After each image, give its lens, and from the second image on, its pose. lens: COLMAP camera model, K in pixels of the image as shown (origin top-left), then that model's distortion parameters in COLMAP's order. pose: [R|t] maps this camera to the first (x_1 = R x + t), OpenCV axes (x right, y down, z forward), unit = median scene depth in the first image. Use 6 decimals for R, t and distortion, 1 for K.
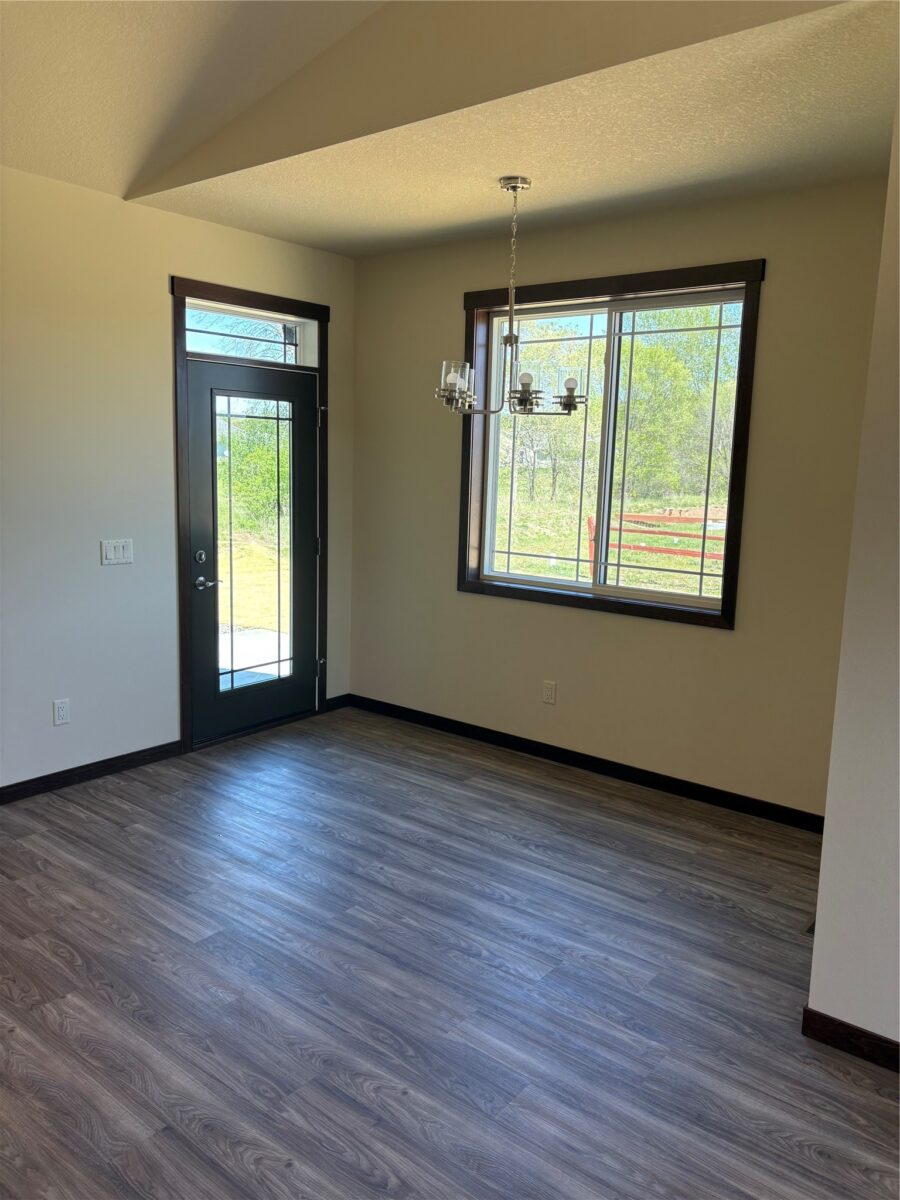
lens RADIAL K [[907.8, 0, 461.6], [0, 907.8, 602.3], [0, 0, 1]] dist [0.042341, -0.041075]
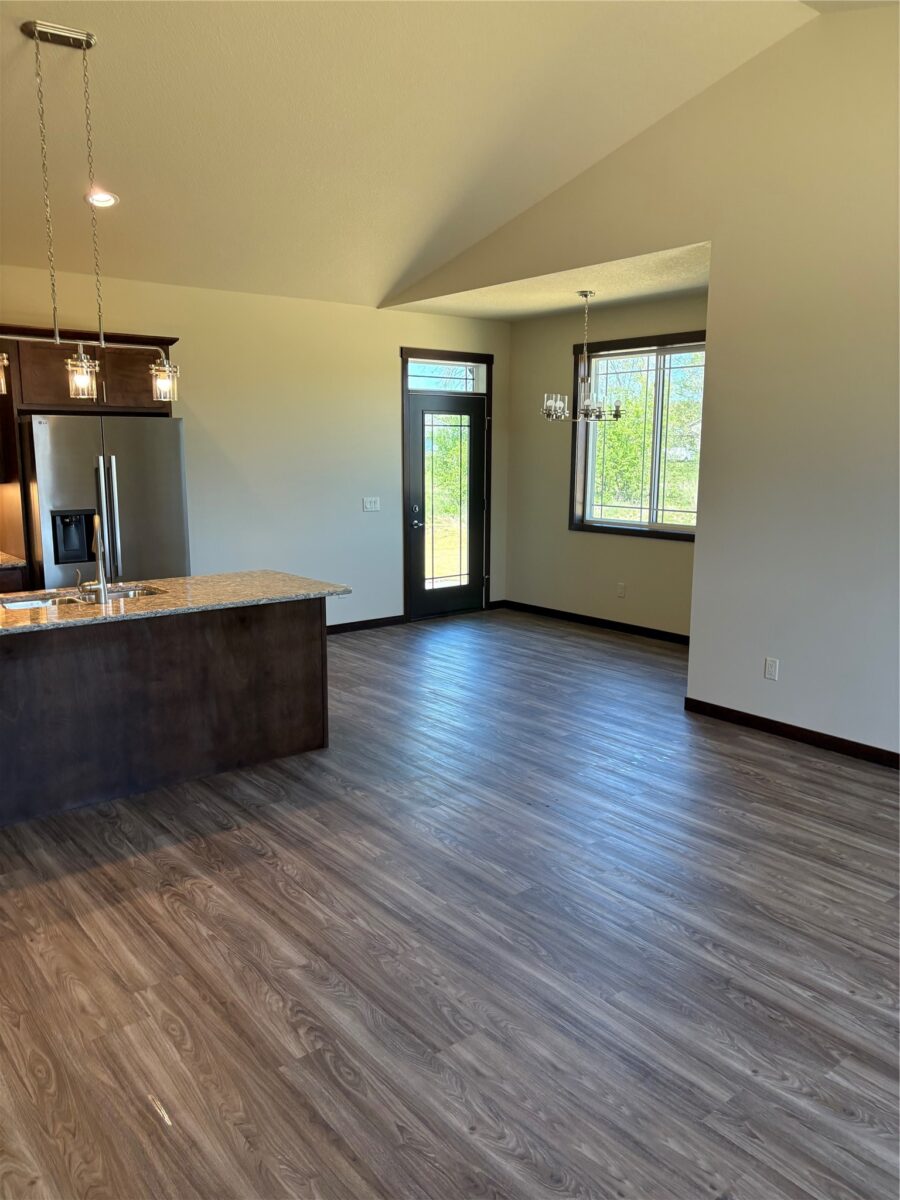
lens RADIAL K [[907.8, 0, 456.5], [0, 907.8, 592.7], [0, 0, 1]] dist [0.042341, -0.041075]
pose [[0.974305, 0.008621, -0.225070, 0.174107], [-0.008728, 0.999962, 0.000521, 0.105145], [0.225066, 0.001456, 0.974343, -0.643093]]
